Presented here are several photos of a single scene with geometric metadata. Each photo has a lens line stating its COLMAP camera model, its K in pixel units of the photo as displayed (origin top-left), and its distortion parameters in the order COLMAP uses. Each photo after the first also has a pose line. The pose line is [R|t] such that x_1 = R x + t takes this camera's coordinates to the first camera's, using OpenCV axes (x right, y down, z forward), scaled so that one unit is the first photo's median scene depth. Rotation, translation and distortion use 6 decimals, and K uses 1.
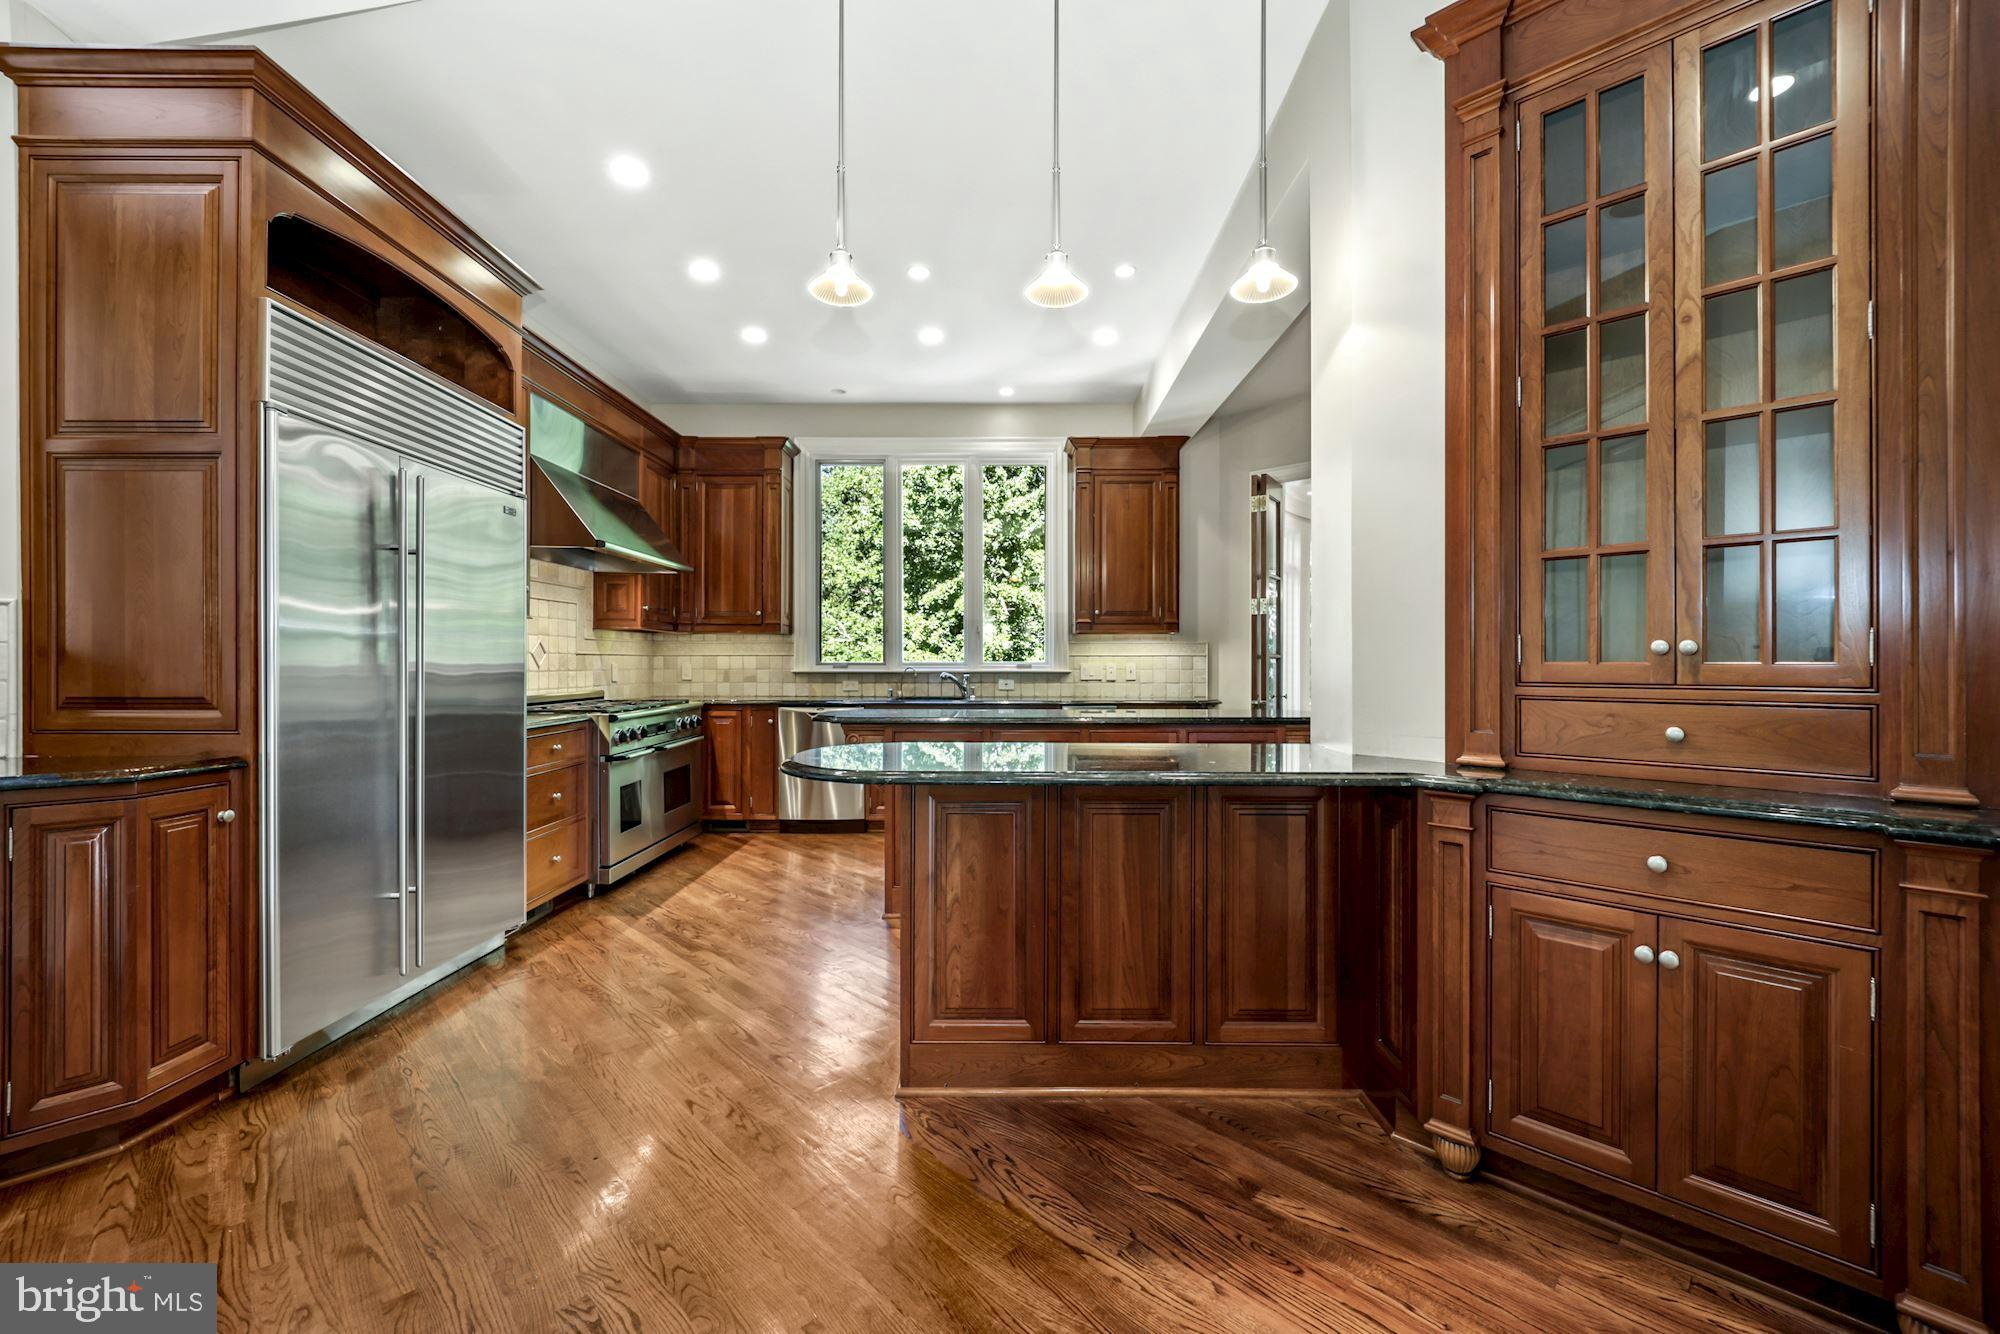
lens RADIAL K [[828.4, 0, 987.0], [0, 828.4, 675.3], [0, 0, 1]] dist [0.000454, 0.000424]
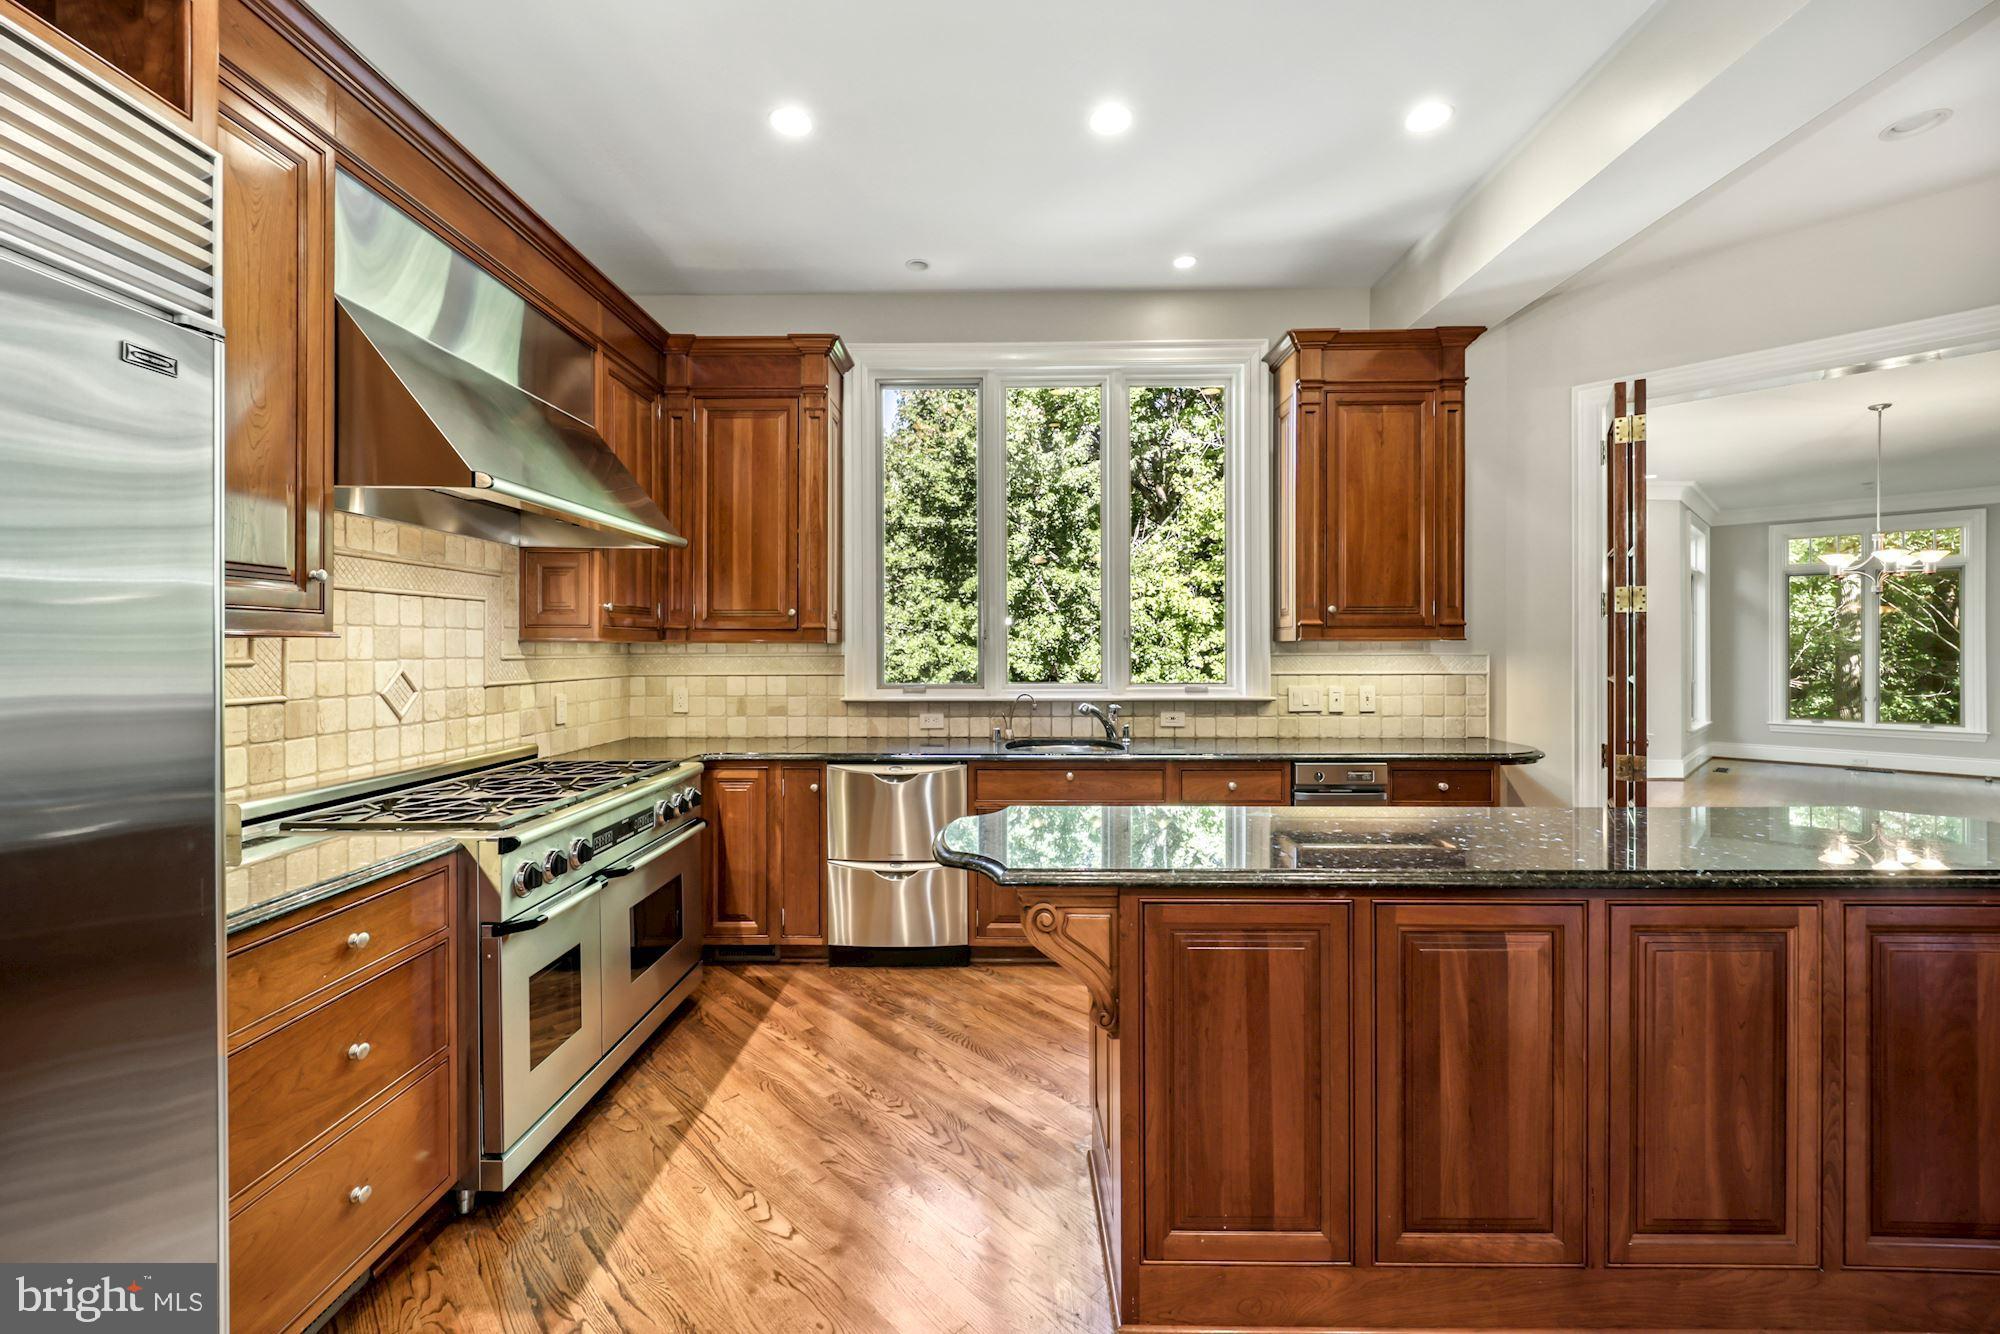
lens RADIAL K [[828.4, 0, 1014.0], [0, 828.4, 650.9], [0, 0, 1]] dist [0.000454, 0.000424]
pose [[0.999804, -0.006207, 0.018793, -0.117993], [0.006431, 0.999909, -0.011892, -0.036790], [-0.018717, 0.012010, 0.999753, 0.361776]]
